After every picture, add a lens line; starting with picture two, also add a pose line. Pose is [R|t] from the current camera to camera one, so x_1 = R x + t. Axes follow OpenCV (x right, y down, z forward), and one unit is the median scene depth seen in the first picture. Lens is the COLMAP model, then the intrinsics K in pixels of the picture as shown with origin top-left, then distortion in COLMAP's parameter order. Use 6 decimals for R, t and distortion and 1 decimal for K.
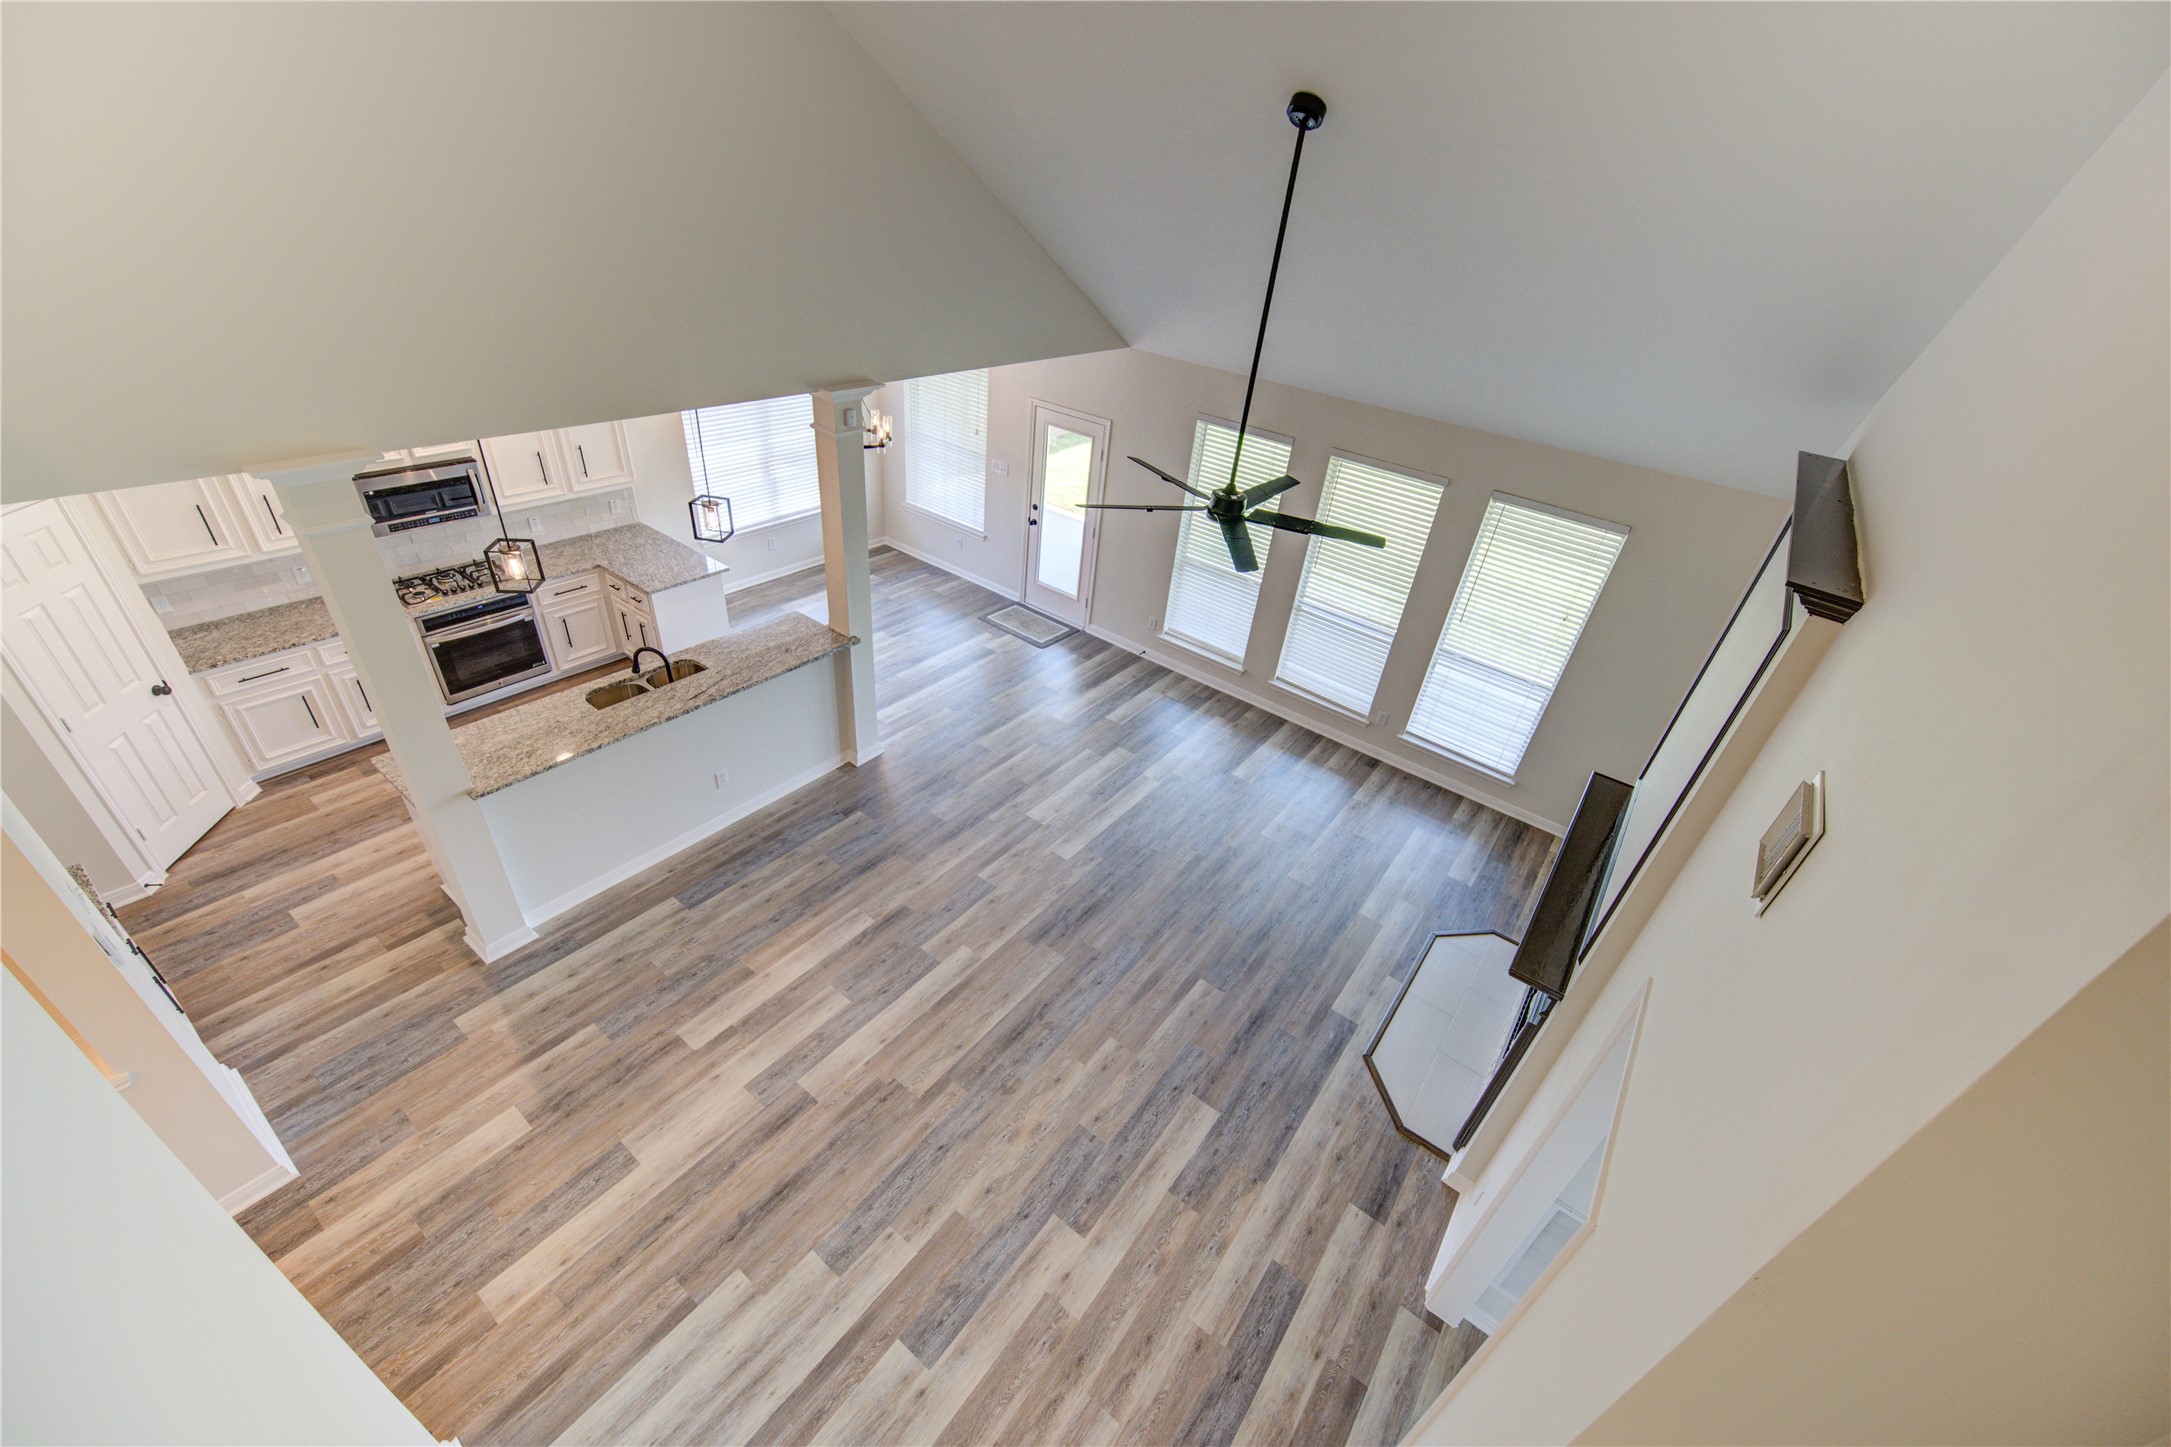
lens RADIAL K [[845.4, 0, 1069.7], [0, 845.4, 729.0], [0, 0, 1]] dist [0.000232, -0.000189]
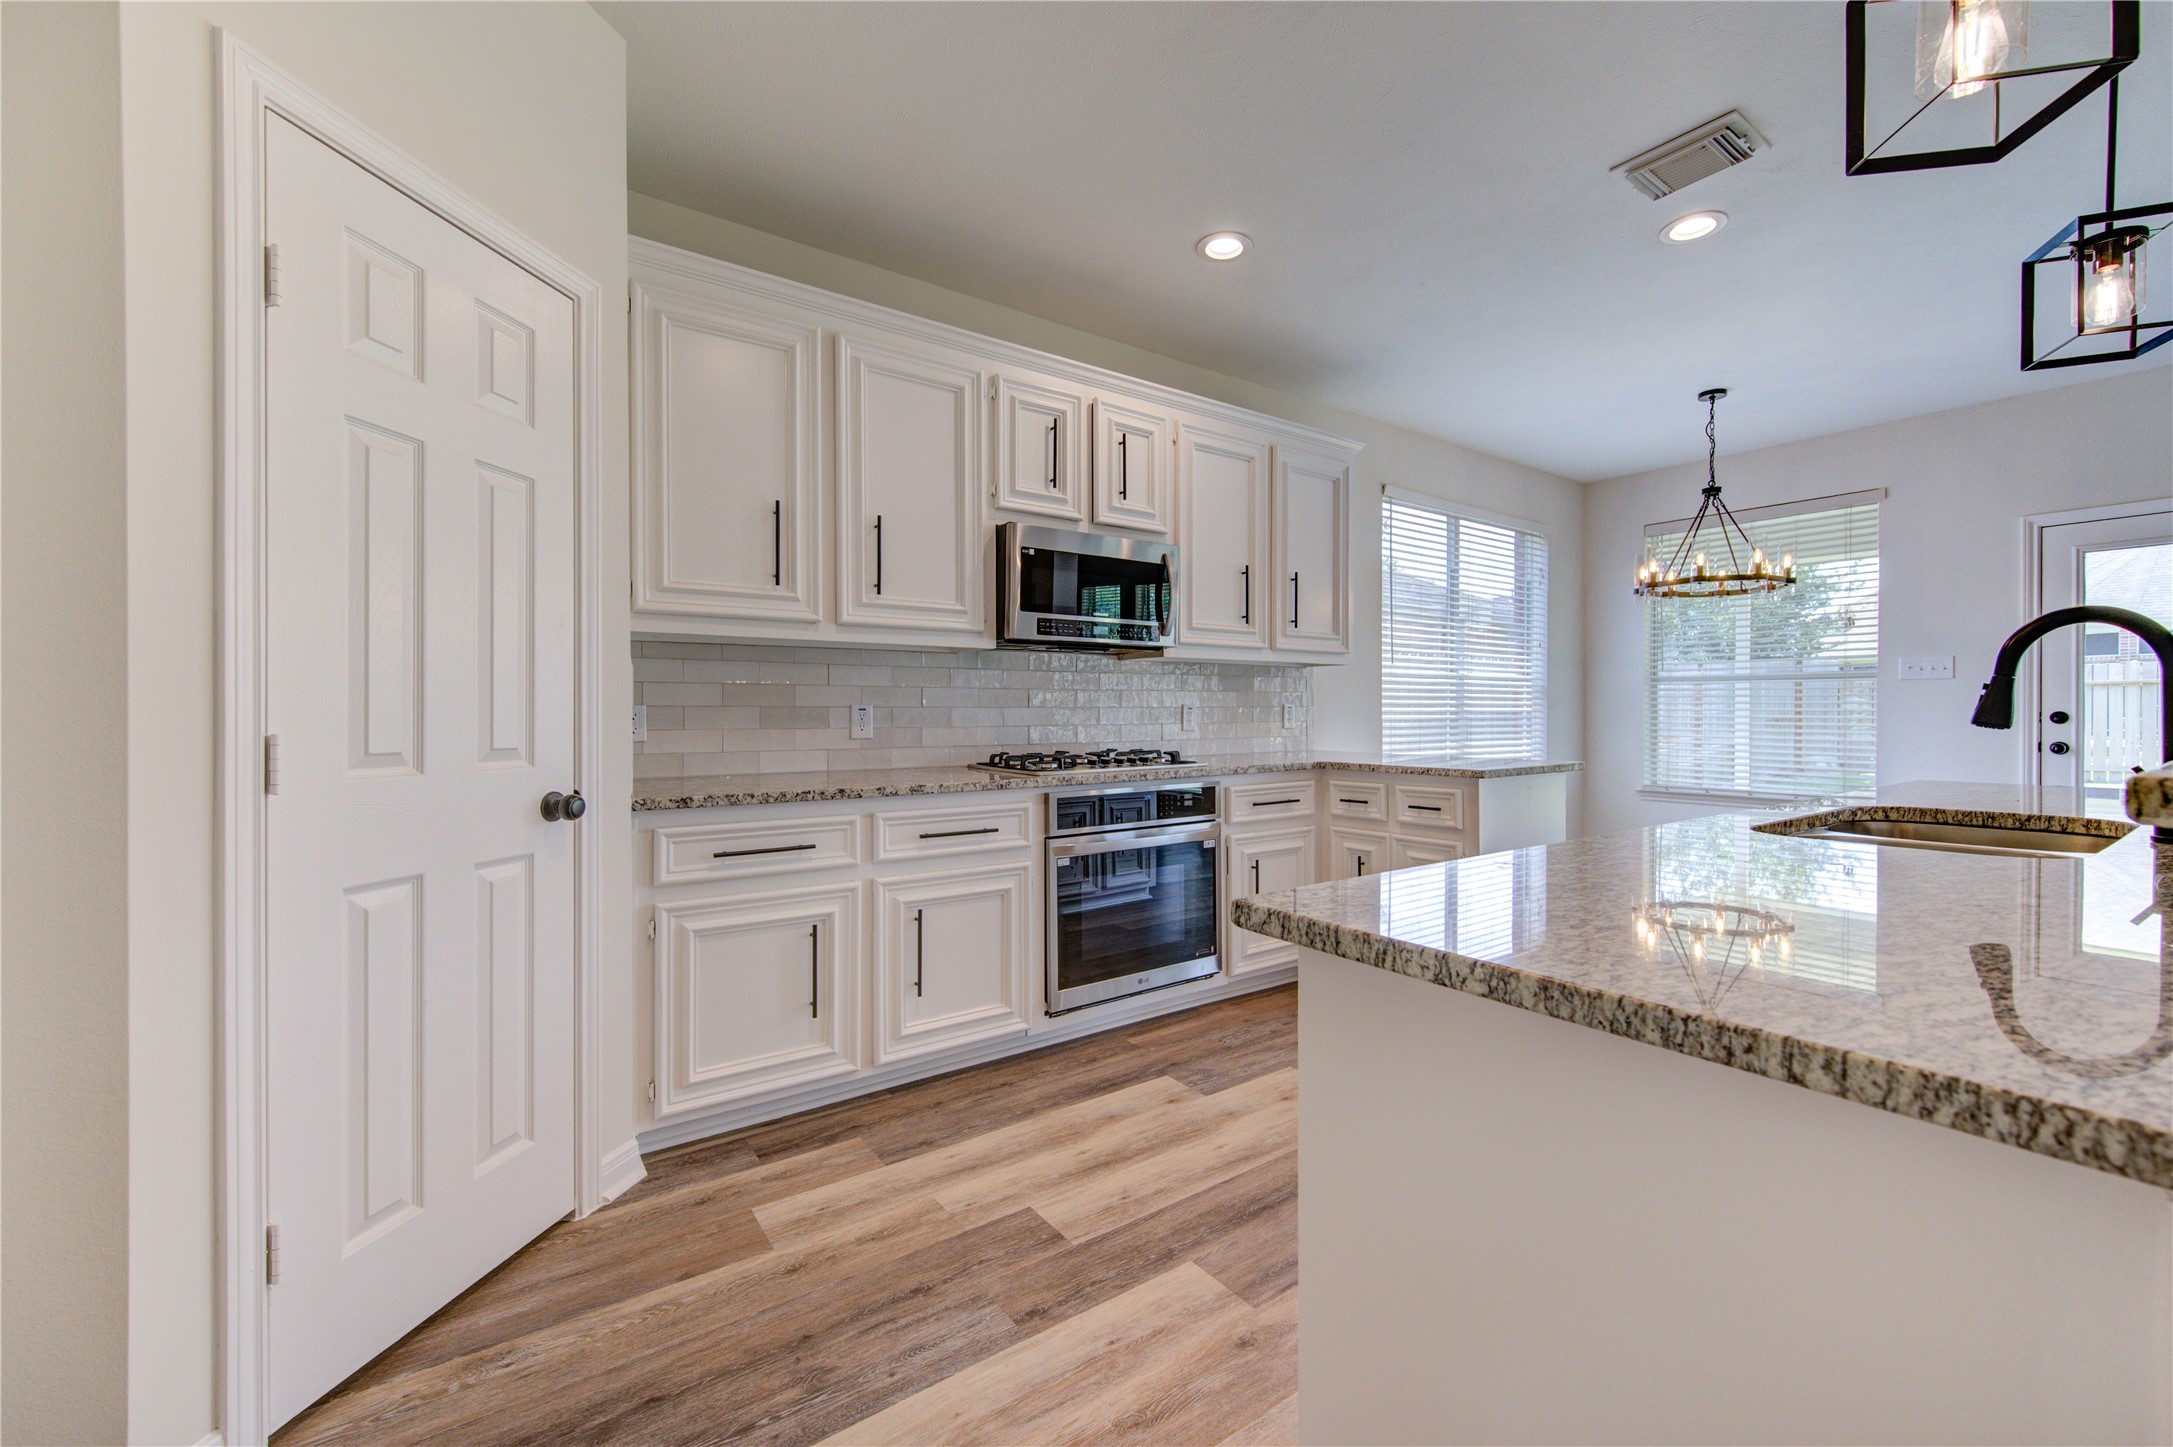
lens RADIAL K [[850.4, 0, 1113.1], [0, 850.4, 716.4], [0, 0, 1]] dist [-0.000592, -0.000599]
pose [[0.956205, -0.083350, -0.280580, -0.796337], [-0.086297, 0.835705, -0.542355, 0.110051], [0.279687, 0.542816, 0.791913, 0.812675]]
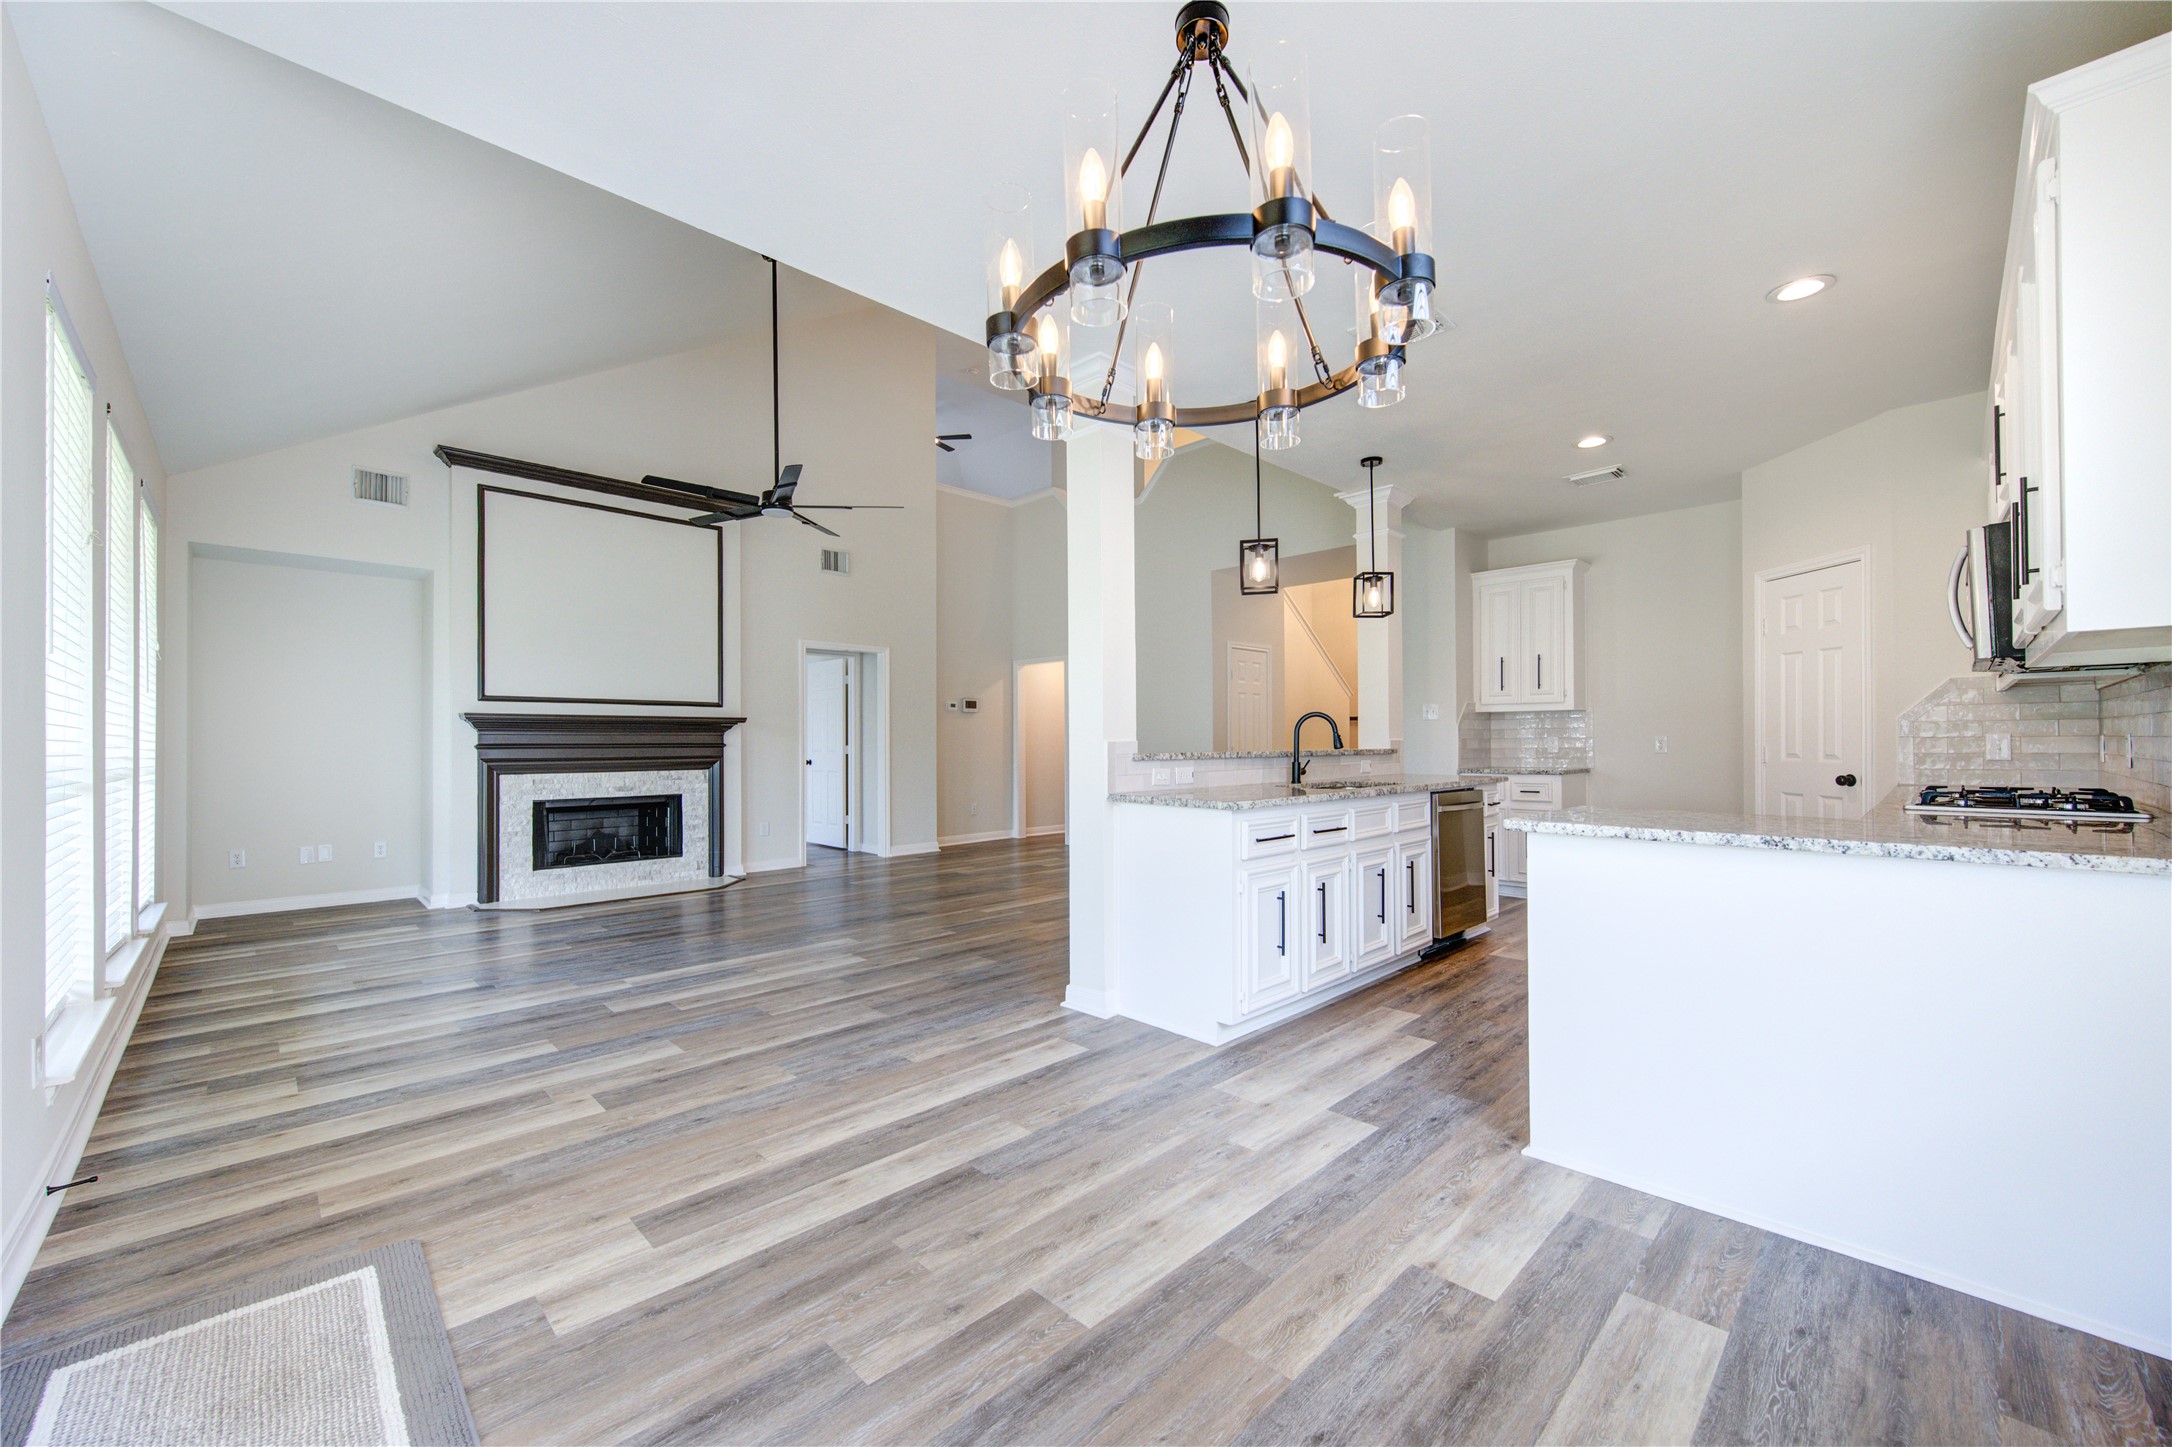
lens RADIAL K [[872.9, 0, 1121.0], [0, 872.9, 736.0], [0, 0, 1]] dist [-0.001342, -0.000042]
pose [[-0.991268, -0.078244, 0.106139, -0.432699], [-0.006871, 0.834479, 0.550997, -0.615183], [-0.131683, 0.545456, -0.827730, 1.961655]]
